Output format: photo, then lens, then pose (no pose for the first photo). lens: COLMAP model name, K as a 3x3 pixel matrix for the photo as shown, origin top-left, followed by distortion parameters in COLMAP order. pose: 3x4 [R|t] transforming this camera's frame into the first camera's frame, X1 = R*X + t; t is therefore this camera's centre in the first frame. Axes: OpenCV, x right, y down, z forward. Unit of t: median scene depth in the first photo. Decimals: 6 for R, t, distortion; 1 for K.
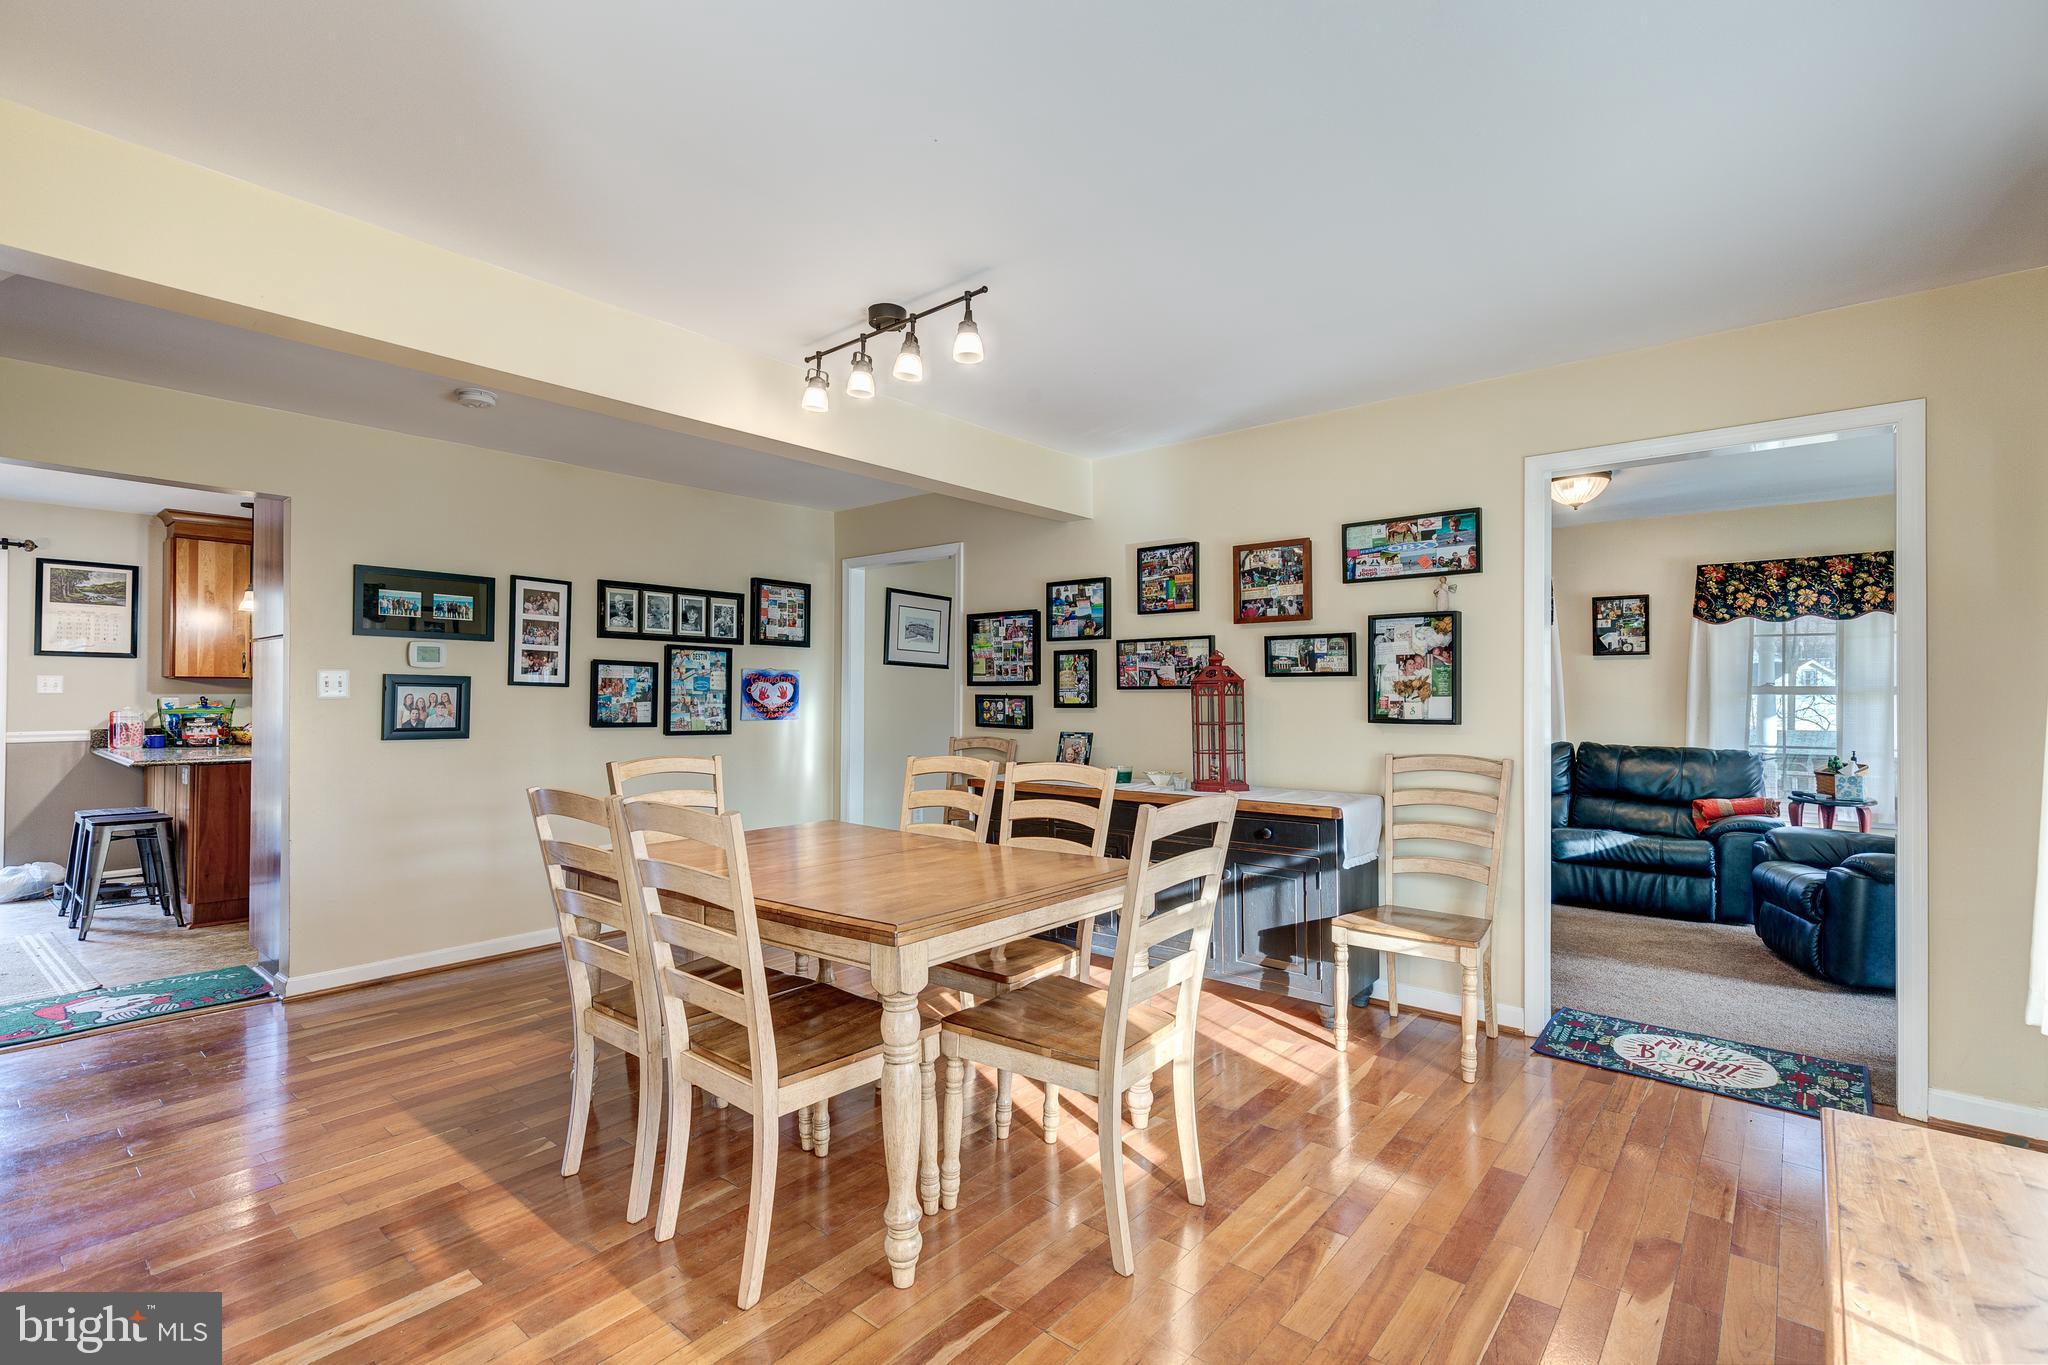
lens RADIAL K [[921.5, 0, 1026.6], [0, 921.5, 687.8], [0, 0, 1]] dist [0.009222, -0.000873]
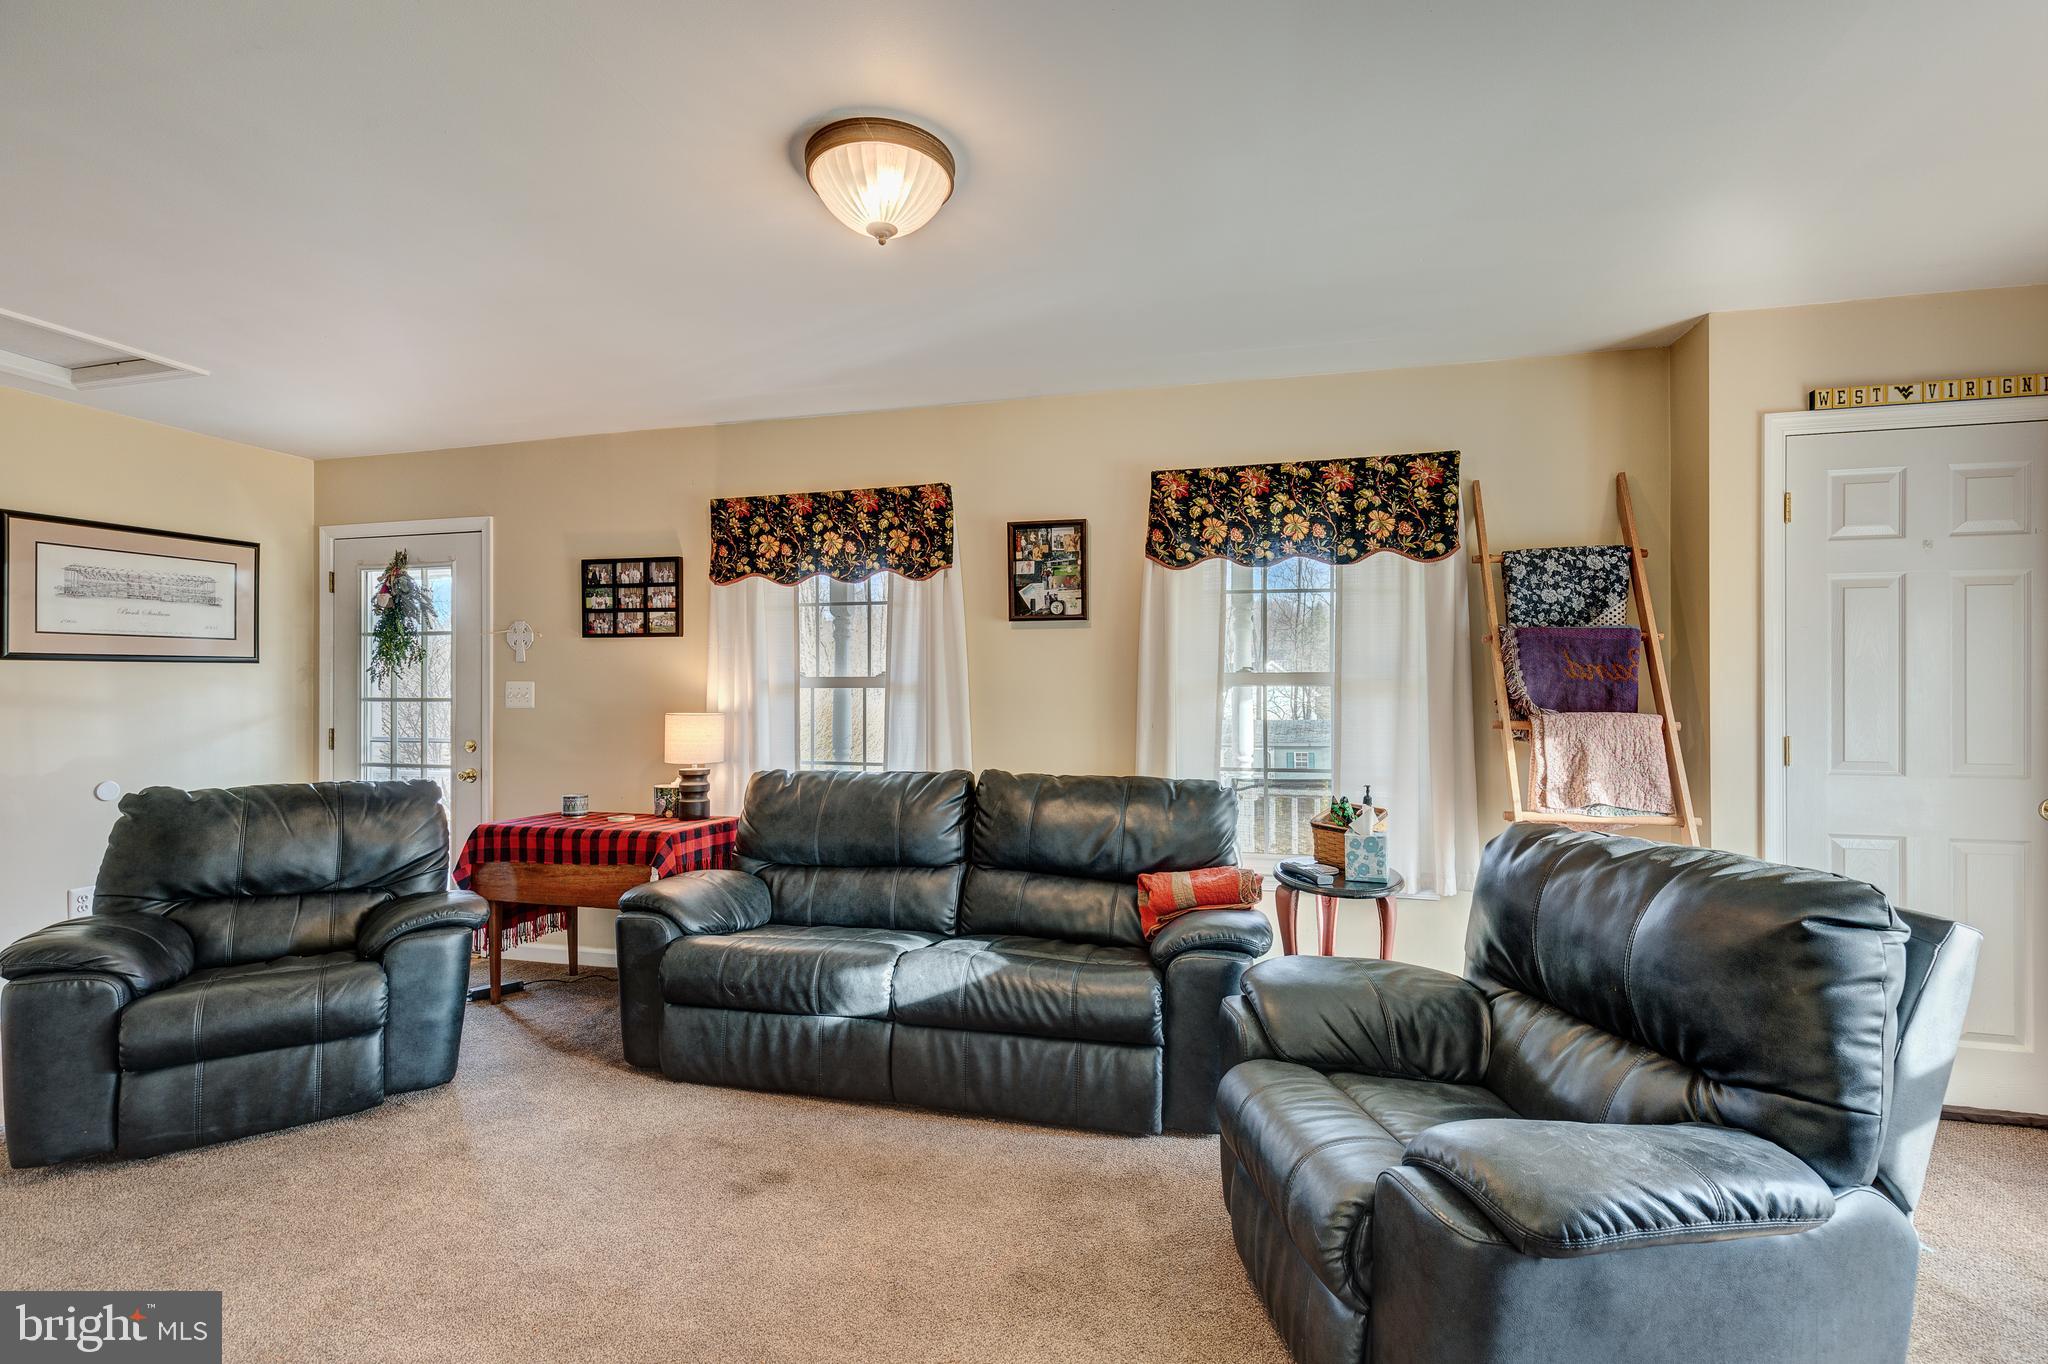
lens RADIAL K [[944.9, 0, 1012.0], [0, 944.9, 699.0], [0, 0, 1]] dist [0.004457, -0.000377]
pose [[0.906286, -0.005181, 0.422633, 0.454234], [-0.000510, 0.999911, 0.013353, 0.008730], [-0.422665, -0.012317, 0.906203, 0.570875]]
